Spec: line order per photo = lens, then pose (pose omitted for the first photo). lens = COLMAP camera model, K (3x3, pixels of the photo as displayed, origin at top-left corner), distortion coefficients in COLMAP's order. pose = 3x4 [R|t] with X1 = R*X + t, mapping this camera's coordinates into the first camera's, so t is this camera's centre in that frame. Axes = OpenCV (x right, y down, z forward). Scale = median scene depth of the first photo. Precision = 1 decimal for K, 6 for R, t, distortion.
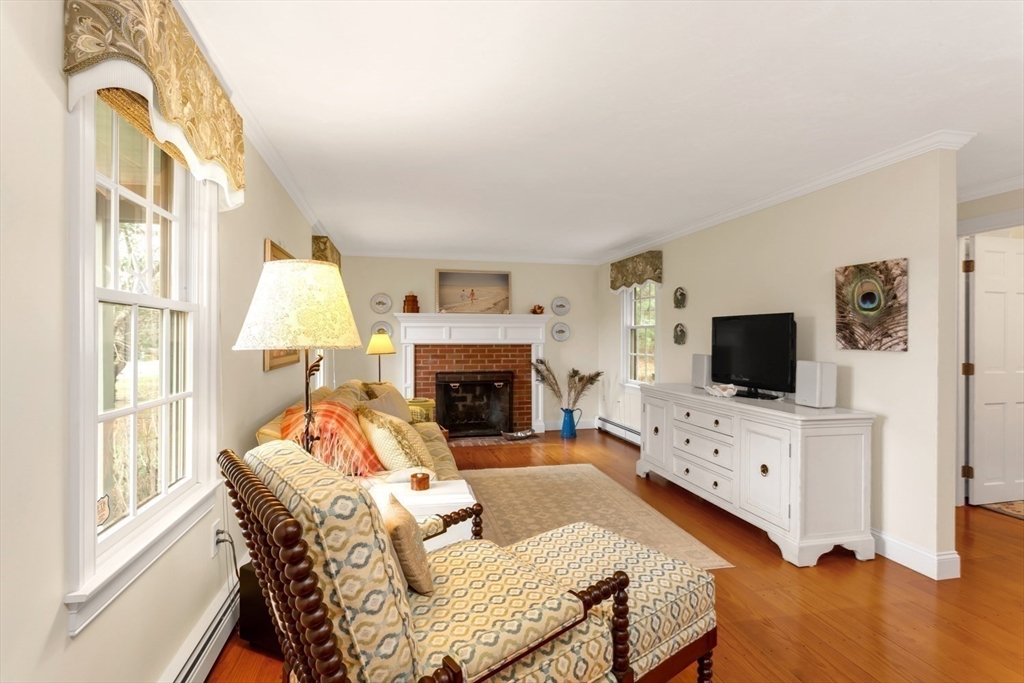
lens RADIAL K [[475.8, 0, 489.8], [0, 475.8, 343.9], [0, 0, 1]] dist [-0.000699, 0.000212]
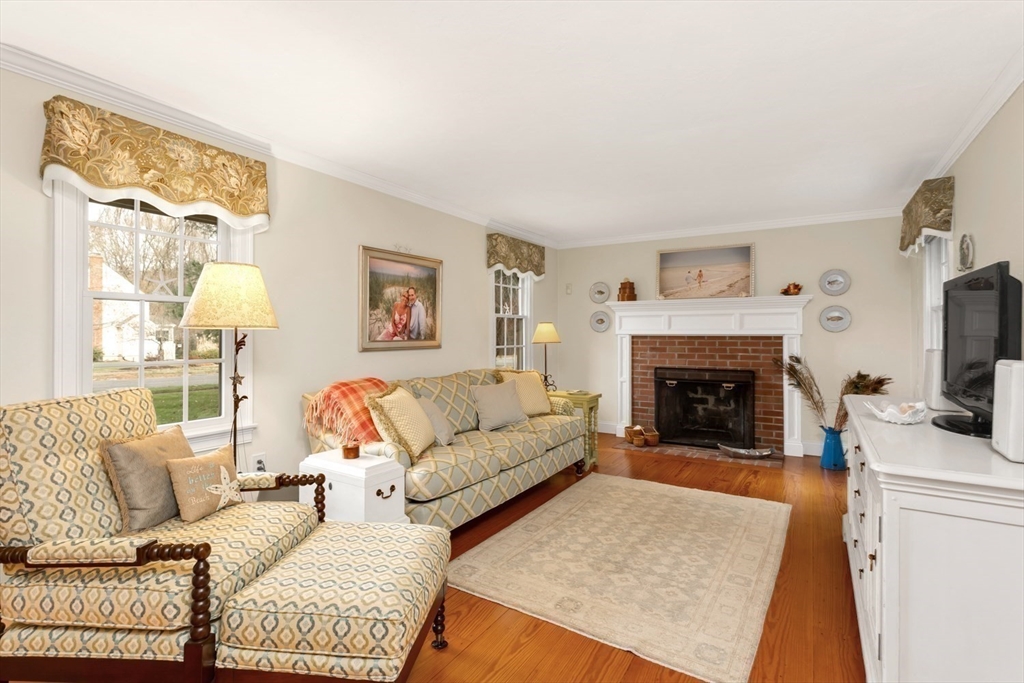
lens RADIAL K [[489.6, 0, 505.5], [0, 489.6, 338.0], [0, 0, 1]] dist [-0.000598, 0.000336]
pose [[0.728267, 0.006224, -0.685265, 0.307520], [-0.008964, 0.999960, -0.000445, 0.008498], [0.685235, 0.006467, 0.728293, 0.145268]]
